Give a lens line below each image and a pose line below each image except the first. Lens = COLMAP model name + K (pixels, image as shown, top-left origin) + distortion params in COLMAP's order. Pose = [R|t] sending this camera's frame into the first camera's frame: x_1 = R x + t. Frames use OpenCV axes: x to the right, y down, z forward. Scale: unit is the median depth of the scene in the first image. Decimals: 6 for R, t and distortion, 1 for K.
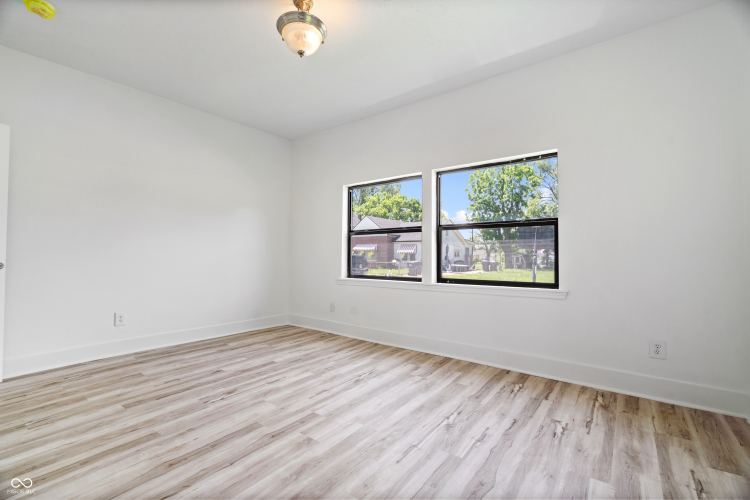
lens RADIAL K [[342.8, 0, 376.3], [0, 342.8, 250.9], [0, 0, 1]] dist [-0.005348, 0.002543]
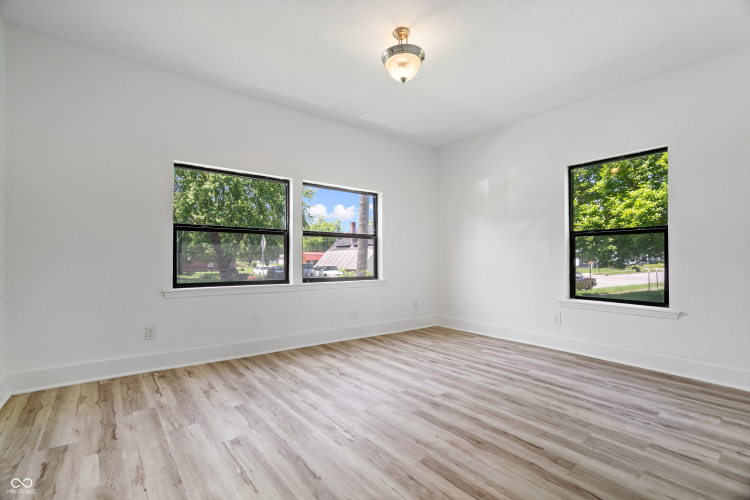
lens RADIAL K [[342.8, 0, 381.1], [0, 342.8, 256.0], [0, 0, 1]] dist [-0.005348, 0.002543]
pose [[0.234564, 0.008249, 0.972066, -1.070111], [-0.018399, 0.999823, -0.004045, 0.009824], [-0.971927, -0.016936, 0.234674, 0.634839]]
